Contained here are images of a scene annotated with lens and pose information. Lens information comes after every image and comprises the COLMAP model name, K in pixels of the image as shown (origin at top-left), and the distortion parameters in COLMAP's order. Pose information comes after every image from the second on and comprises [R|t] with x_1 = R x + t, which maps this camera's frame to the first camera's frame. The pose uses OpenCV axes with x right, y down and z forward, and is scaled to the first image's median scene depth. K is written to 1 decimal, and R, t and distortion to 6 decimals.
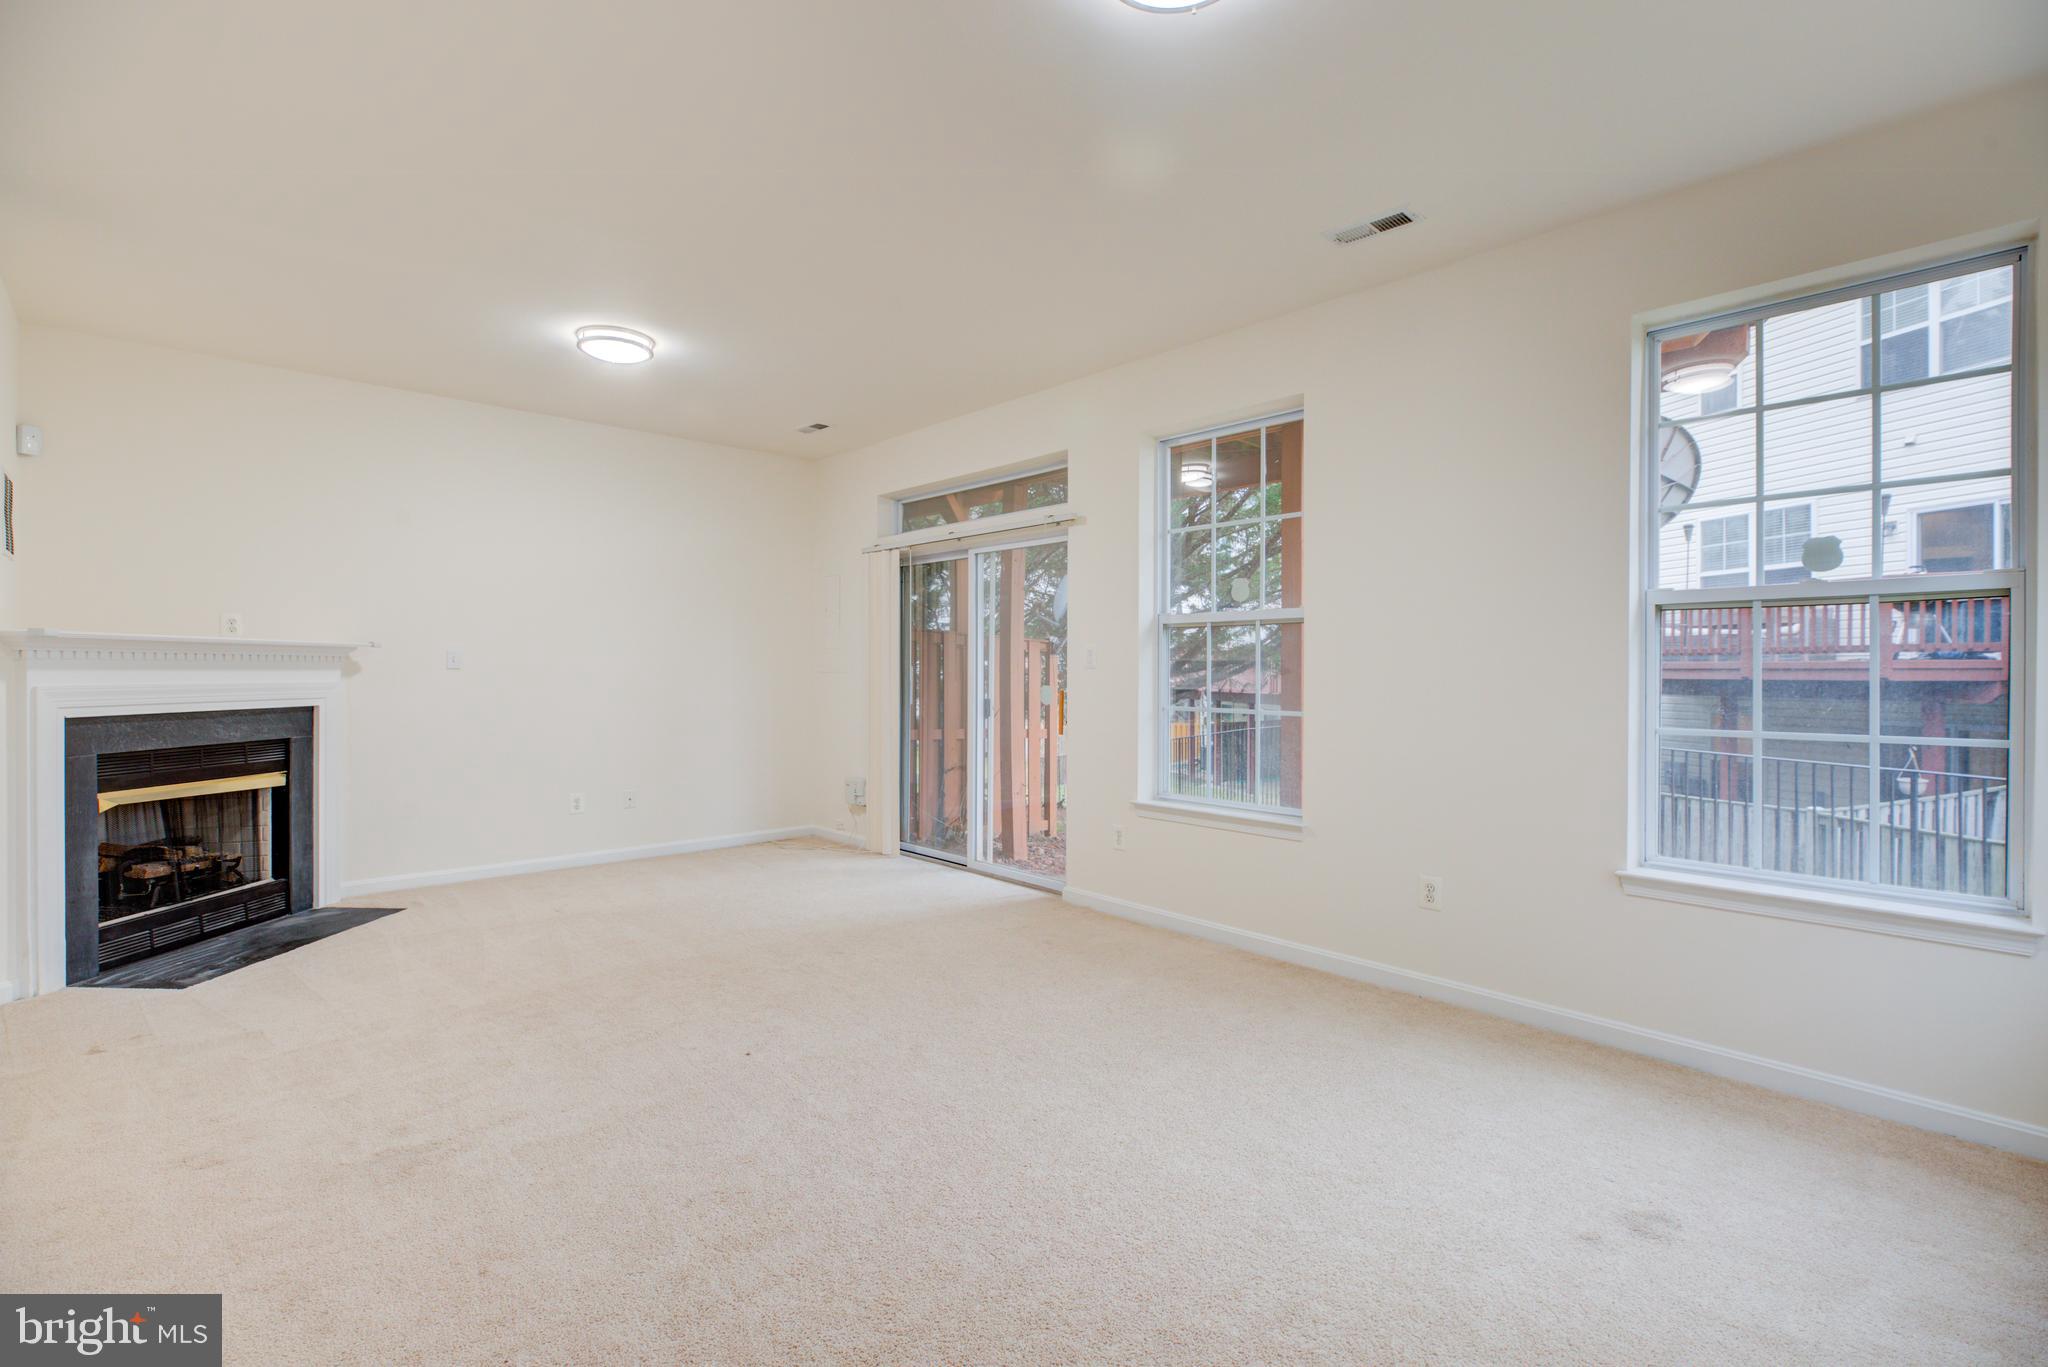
lens RADIAL K [[938.8, 0, 1010.3], [0, 938.8, 689.3], [0, 0, 1]] dist [-0.005981, 0.000008]
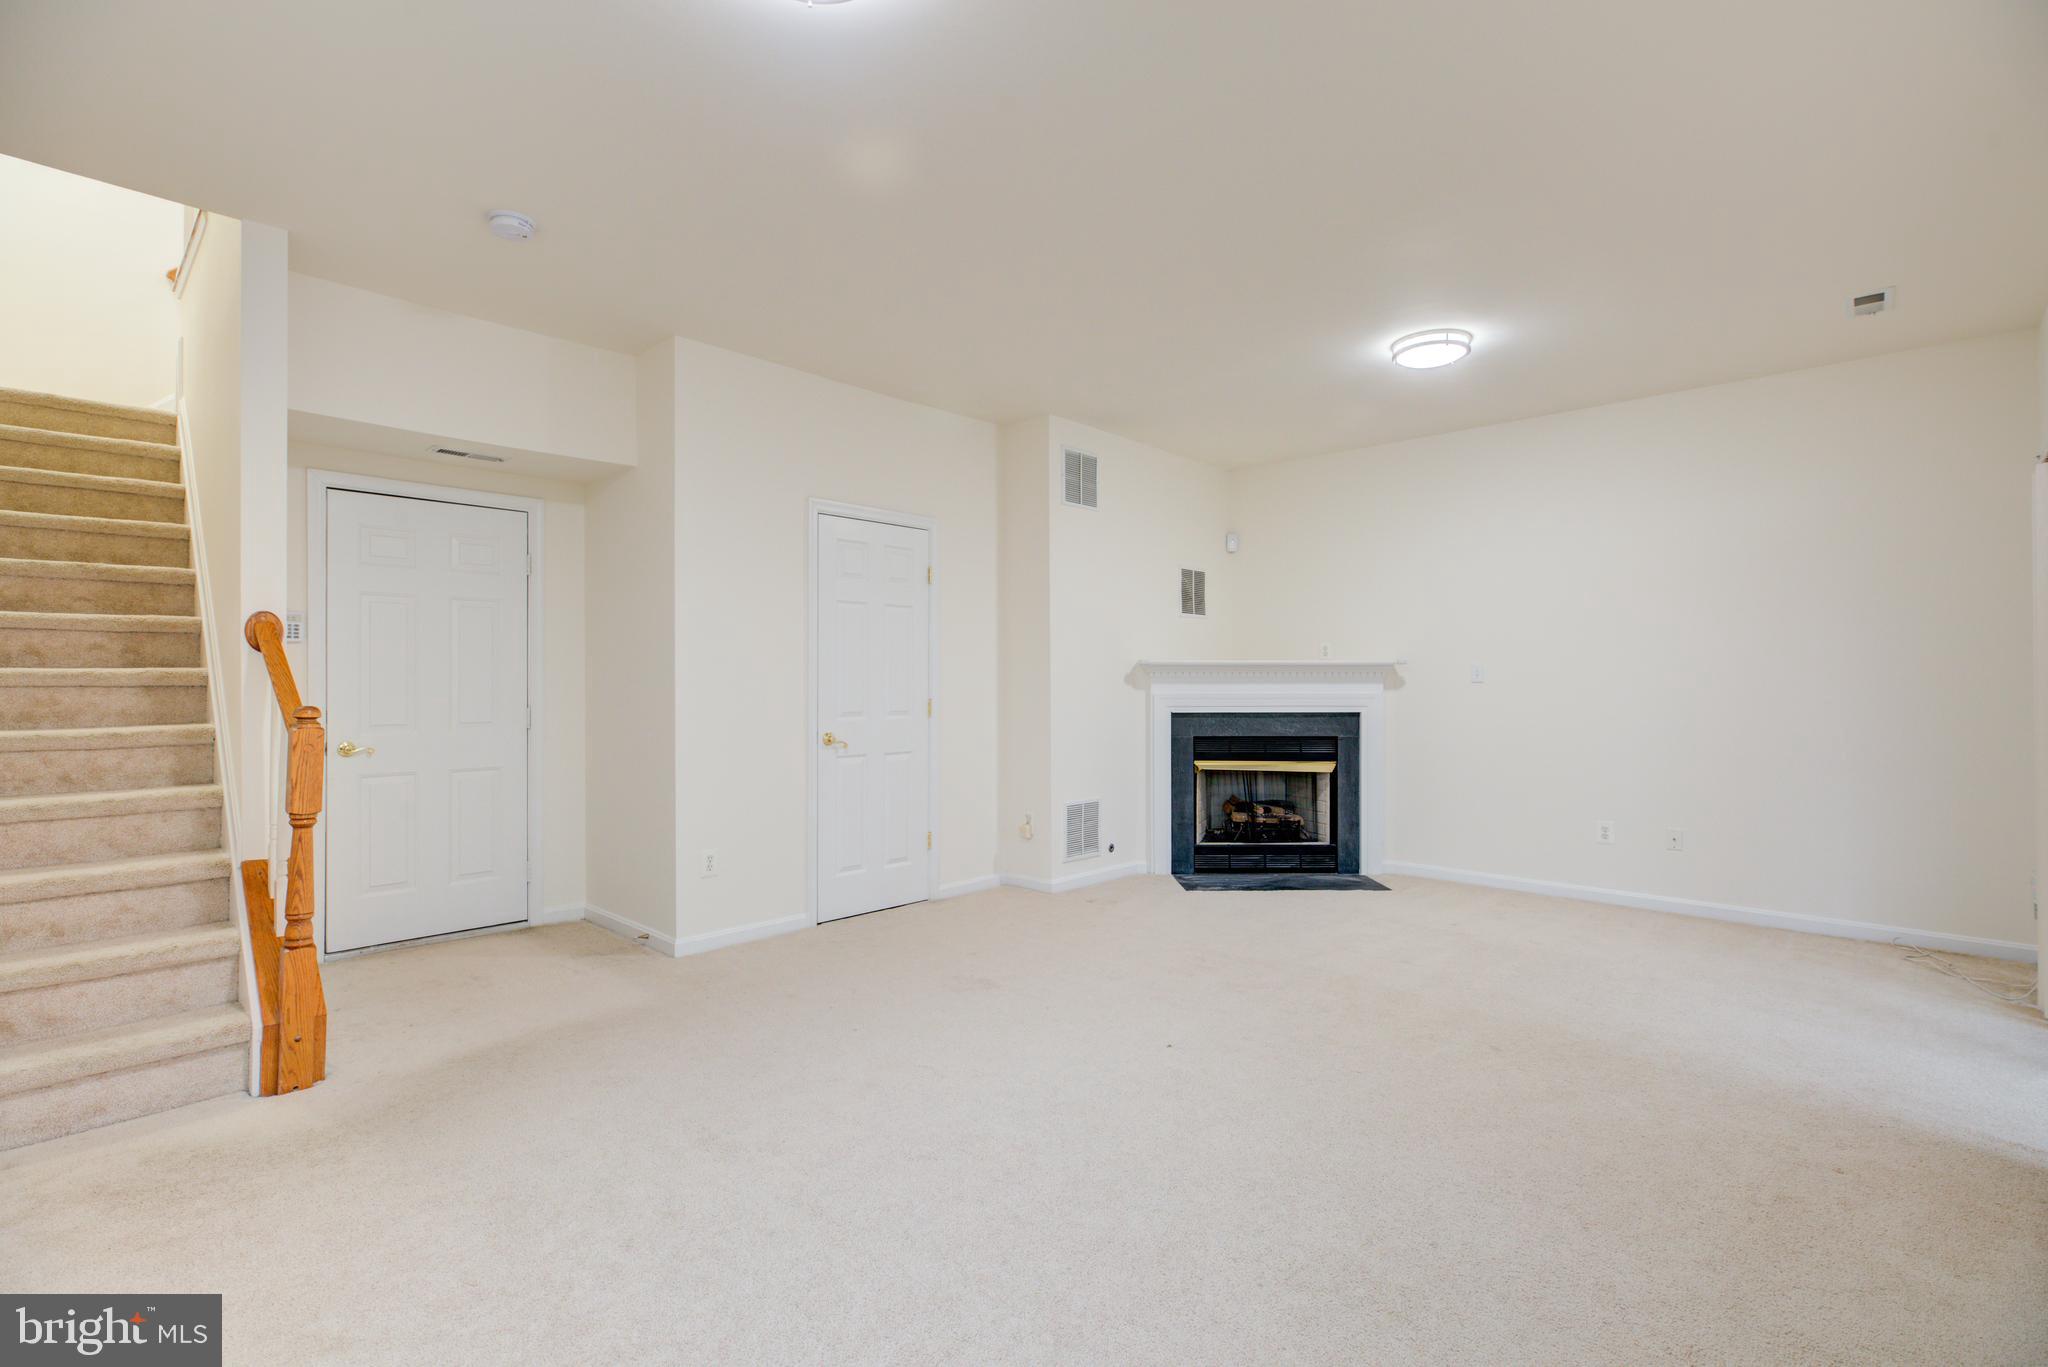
lens RADIAL K [[938.8, 0, 1028.5], [0, 938.8, 669.9], [0, 0, 1]] dist [-0.005981, 0.000008]
pose [[0.069995, -0.012291, -0.997472, 0.516685], [-0.019607, 0.999714, -0.013694, -0.014059], [0.997355, 0.020516, 0.069734, 0.500023]]
